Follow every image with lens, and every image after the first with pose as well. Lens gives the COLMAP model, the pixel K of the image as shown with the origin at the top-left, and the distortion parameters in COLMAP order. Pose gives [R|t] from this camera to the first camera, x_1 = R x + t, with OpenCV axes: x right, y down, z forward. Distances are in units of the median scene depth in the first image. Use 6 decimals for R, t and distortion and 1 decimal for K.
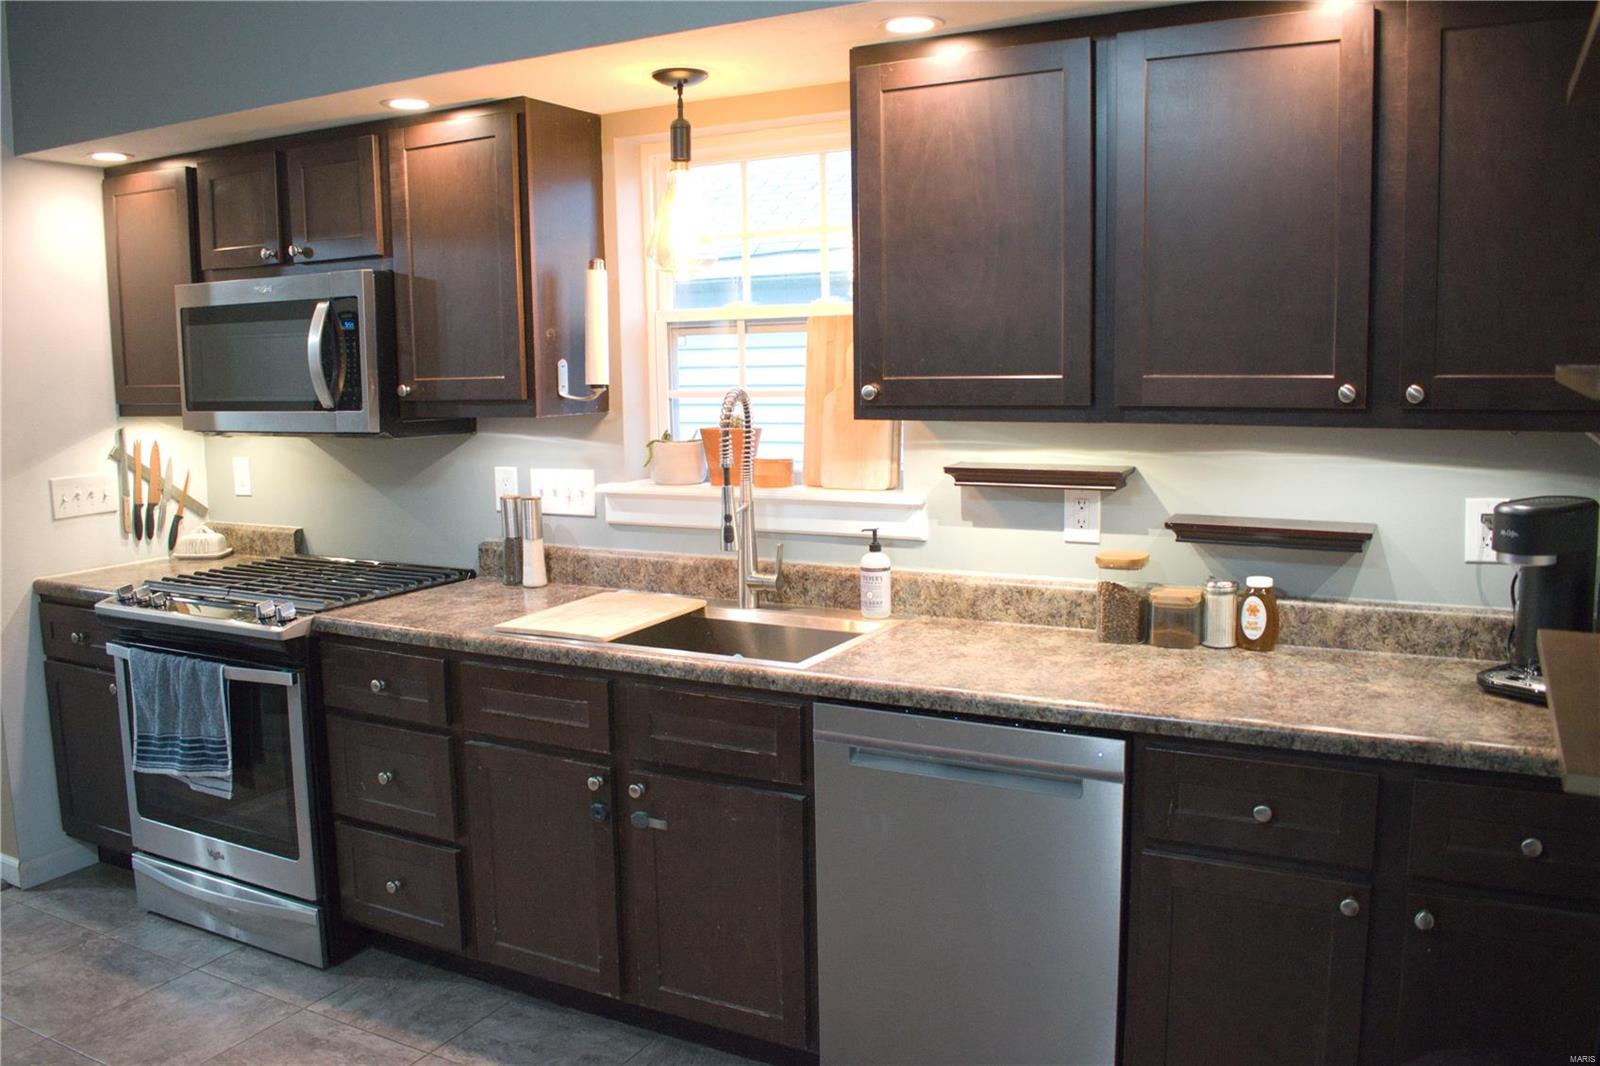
lens RADIAL K [[1278.8, 0, 775.9], [0, 1278.8, 530.7], [0, 0, 1]] dist [-0.085984, 0.001904]
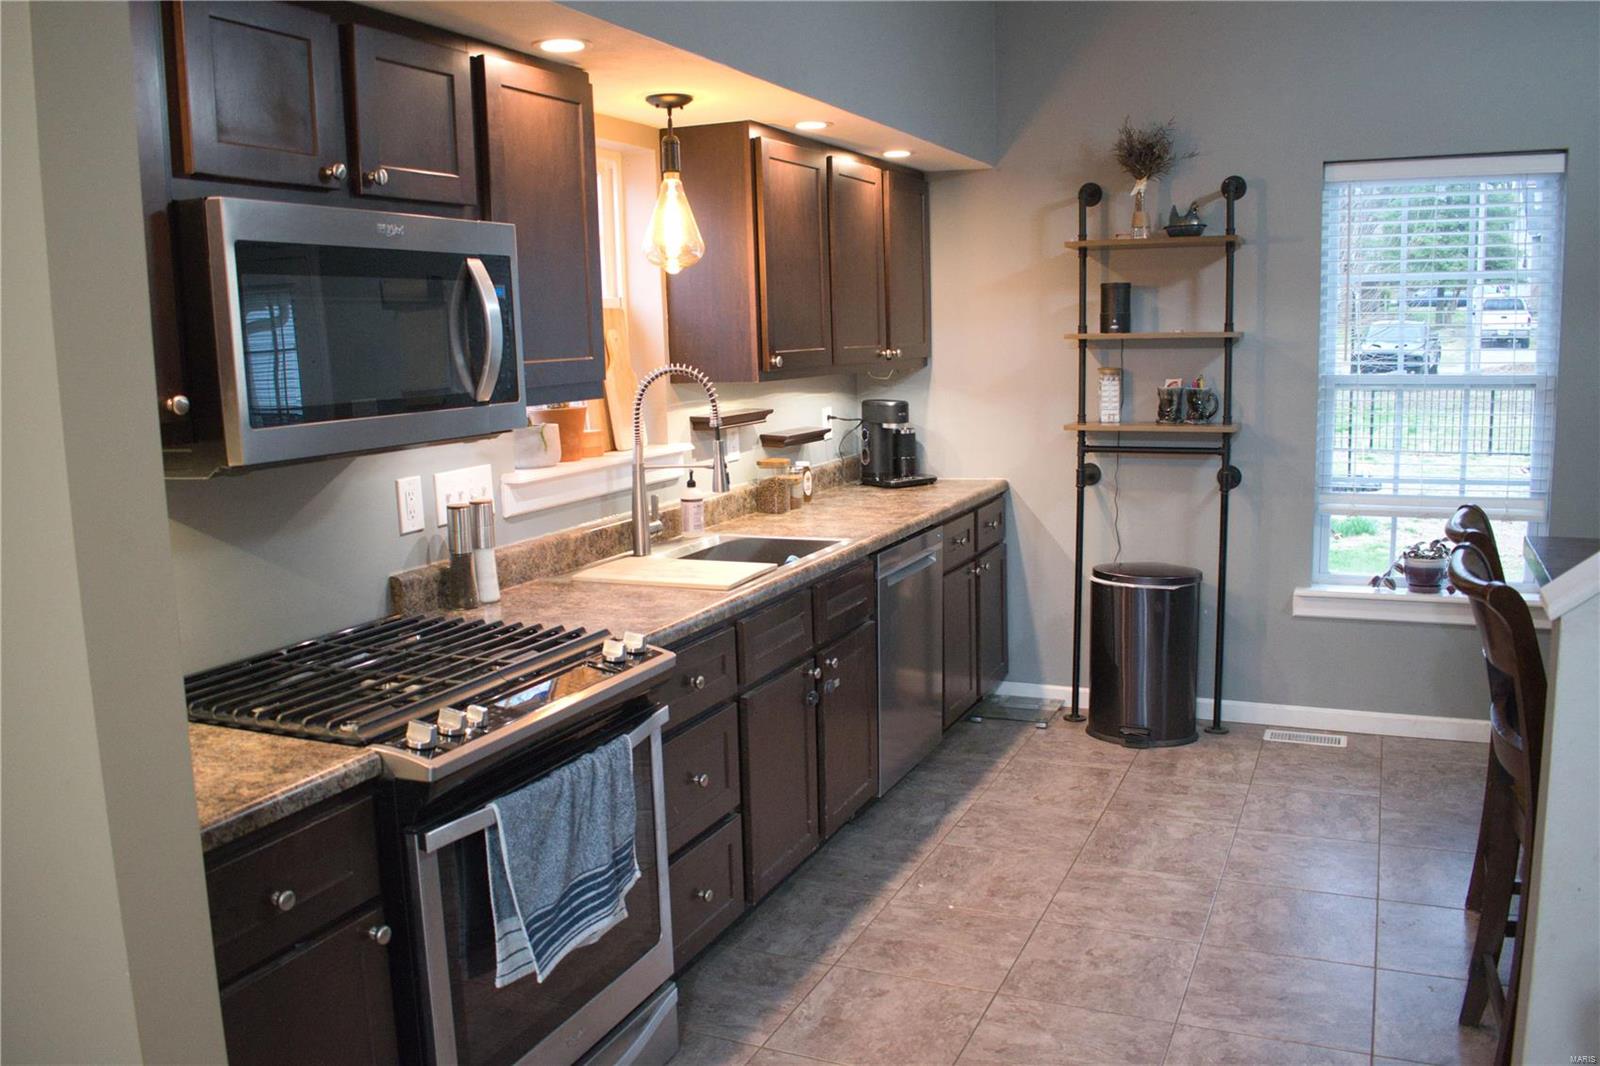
lens RADIAL K [[1311.0, 0, 801.6], [0, 1311.0, 538.9], [0, 0, 1]] dist [-0.088299, 0.012553]
pose [[-0.084214, -0.133500, 0.987464, -1.322503], [0.161649, 0.976027, 0.145740, -0.114243], [-0.983248, 0.171896, -0.060615, 1.014293]]
